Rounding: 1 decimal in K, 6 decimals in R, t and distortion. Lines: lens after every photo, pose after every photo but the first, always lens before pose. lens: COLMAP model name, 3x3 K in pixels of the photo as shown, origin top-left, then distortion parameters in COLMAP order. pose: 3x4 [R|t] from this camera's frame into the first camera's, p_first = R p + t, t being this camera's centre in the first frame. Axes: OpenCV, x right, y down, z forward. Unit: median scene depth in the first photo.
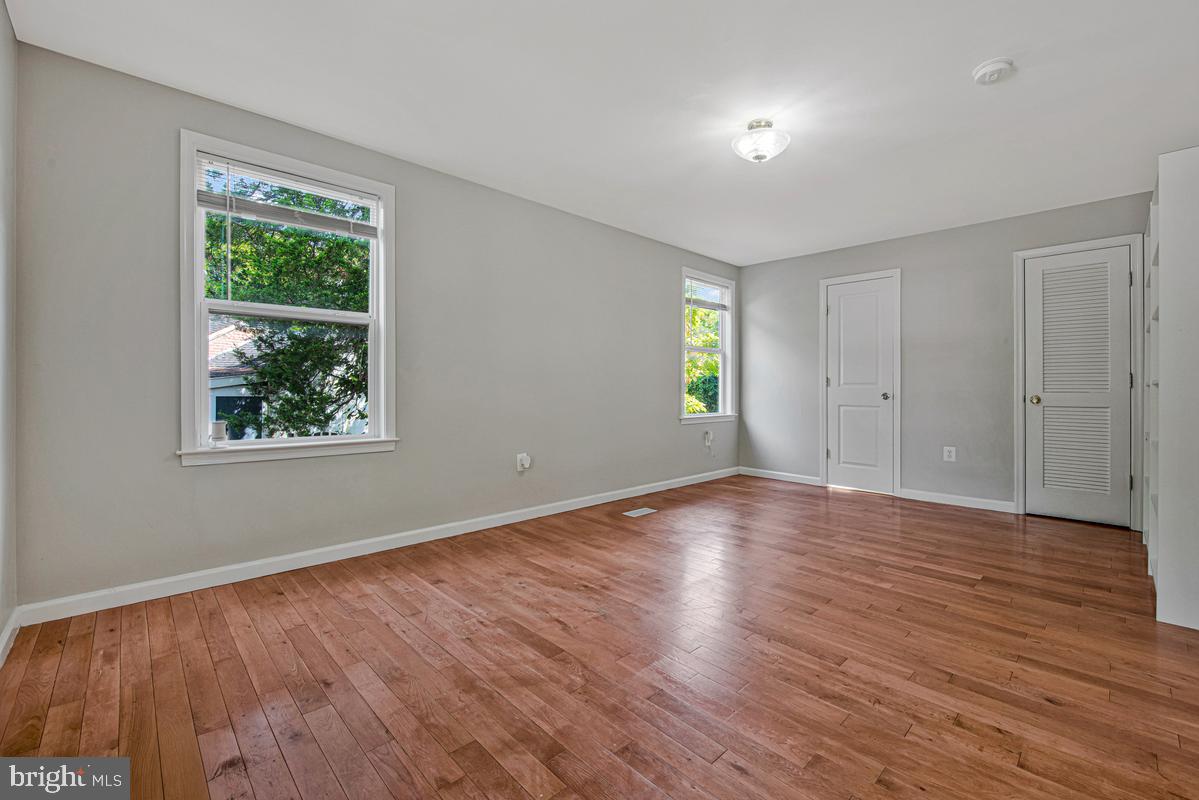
lens RADIAL K [[497.4, 0, 597.7], [0, 497.4, 397.2], [0, 0, 1]] dist [-0.006341, -0.000328]
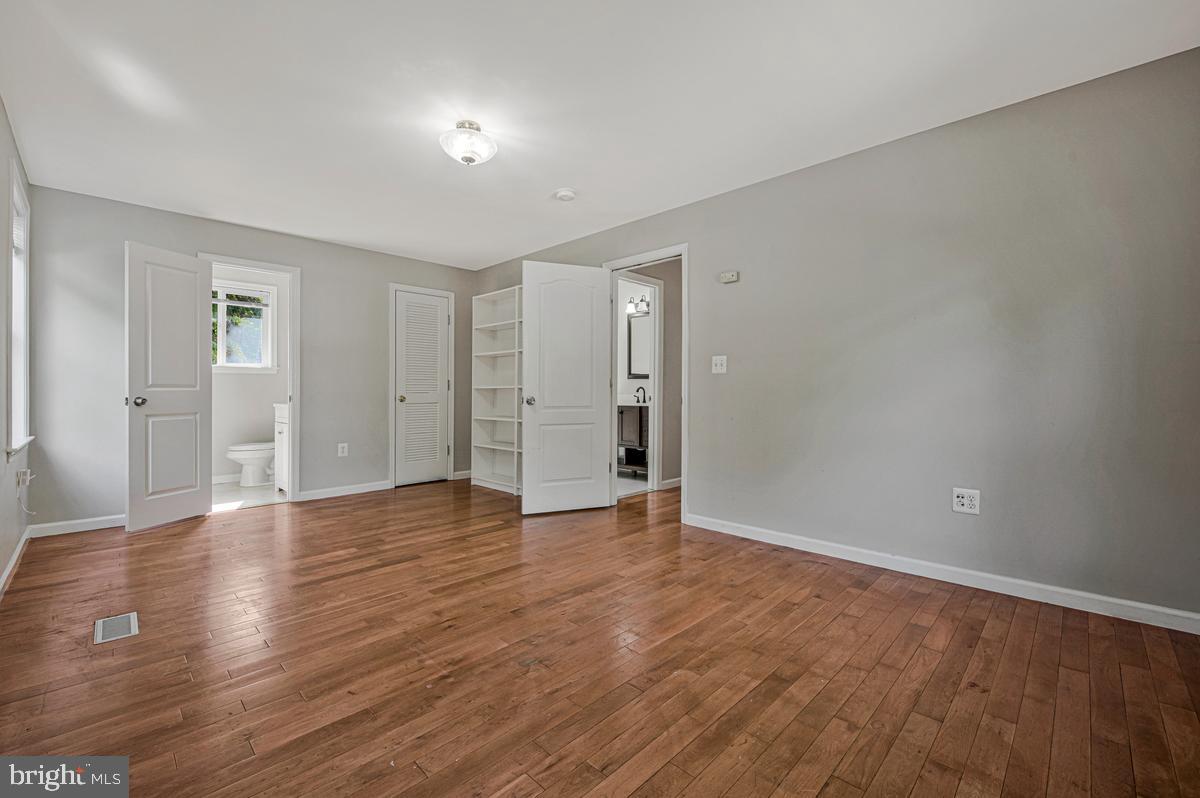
lens RADIAL K [[497.8, 0, 598.2], [0, 497.8, 396.2], [0, 0, 1]] dist [-0.006341, -0.000328]
pose [[-0.016642, -0.016962, 0.999718, -0.672583], [0.019961, 0.999651, 0.017294, -0.021216], [-0.999662, 0.020243, -0.016297, 0.734865]]
